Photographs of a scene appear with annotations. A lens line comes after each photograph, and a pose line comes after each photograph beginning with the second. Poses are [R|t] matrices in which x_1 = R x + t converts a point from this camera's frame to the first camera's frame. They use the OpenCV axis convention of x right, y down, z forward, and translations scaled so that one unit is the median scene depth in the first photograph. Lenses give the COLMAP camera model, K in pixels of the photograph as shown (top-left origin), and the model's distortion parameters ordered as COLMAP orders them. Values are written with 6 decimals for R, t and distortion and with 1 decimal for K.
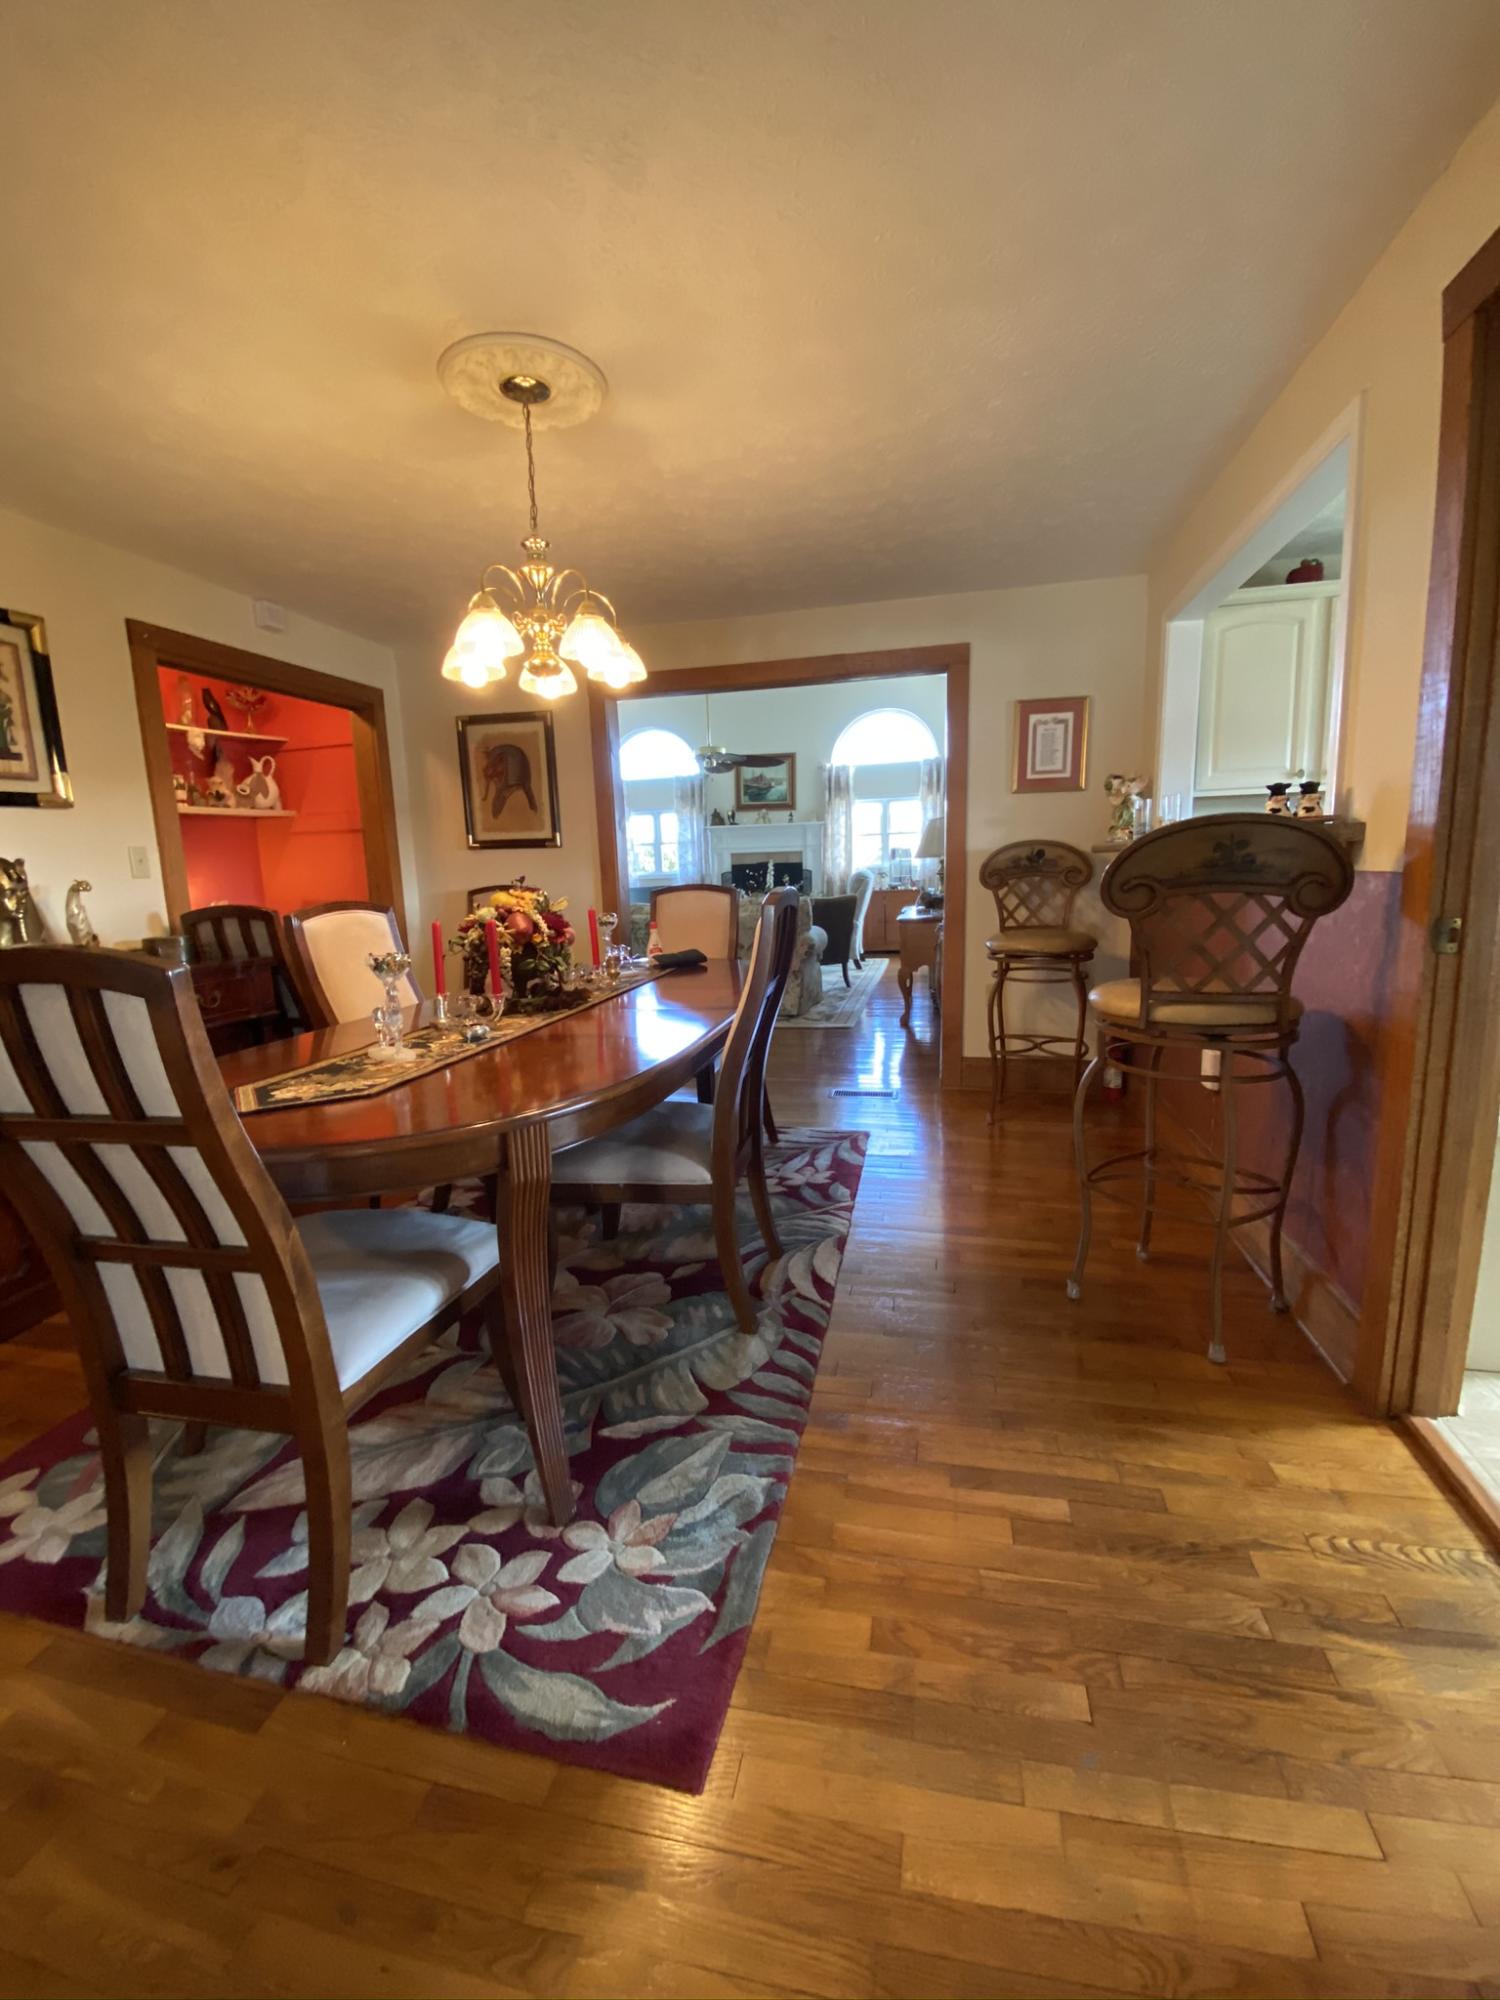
lens RADIAL K [[800.9, 0, 750.0], [0, 800.9, 1000.0], [0, 0, 1]] dist [-0.000435, -0.015739]
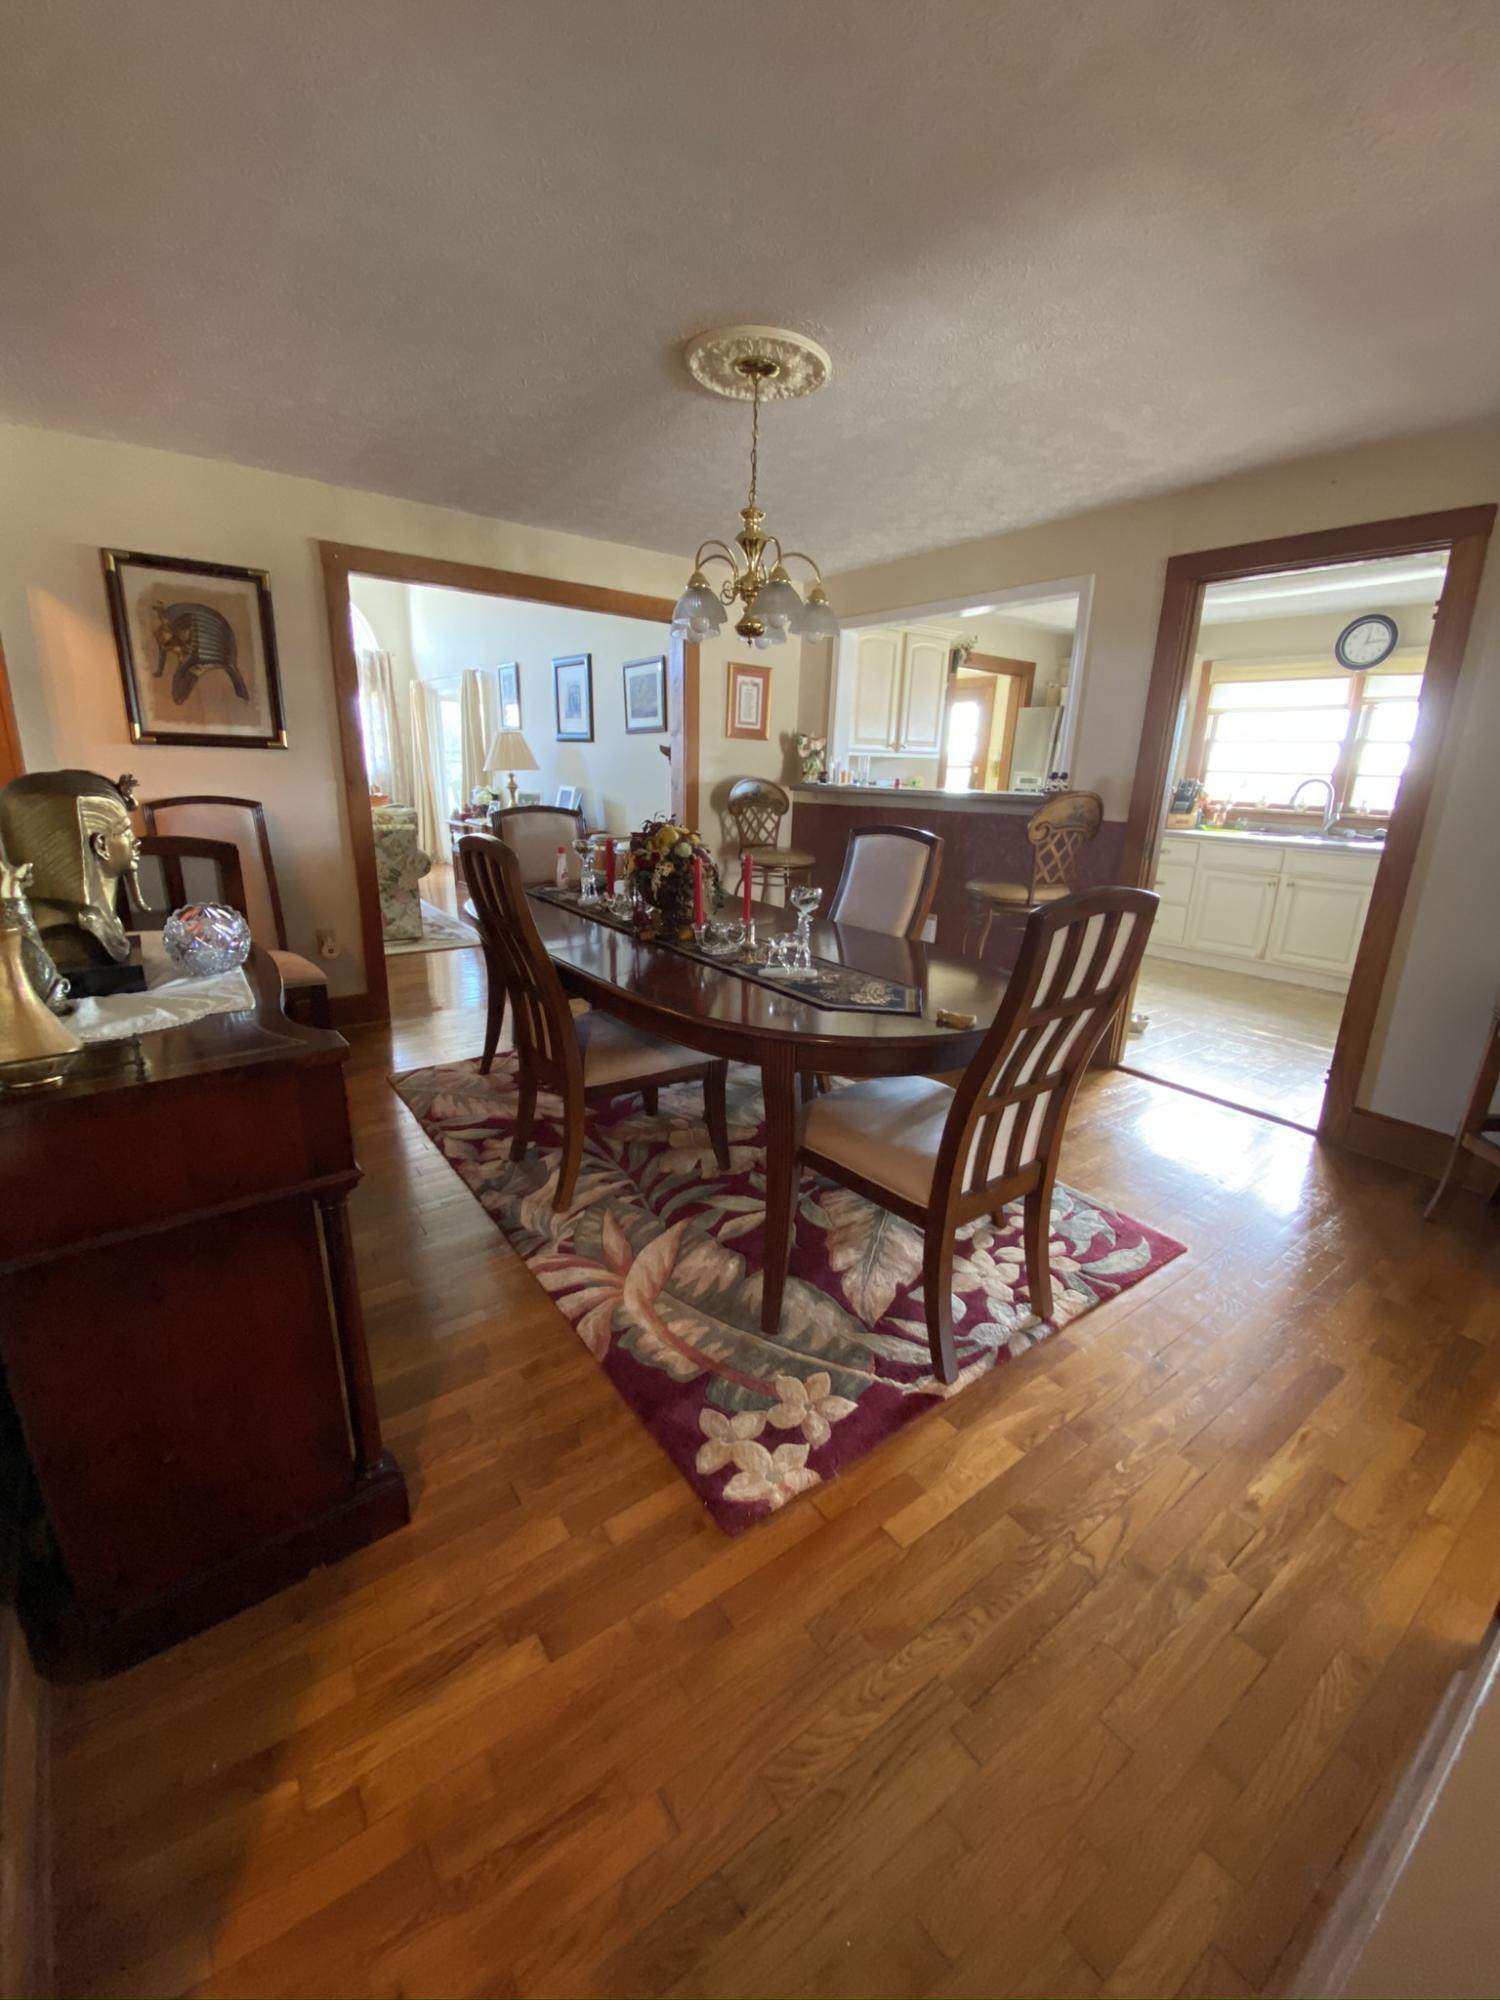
lens RADIAL K [[800.9, 0, 750.0], [0, 800.9, 1000.0], [0, 0, 1]] dist [-0.000435, -0.015739]
pose [[0.657144, -0.154773, 0.737704, -0.652862], [0.067597, 0.986849, 0.146829, -0.032449], [-0.750728, -0.046621, 0.658964, 0.121624]]
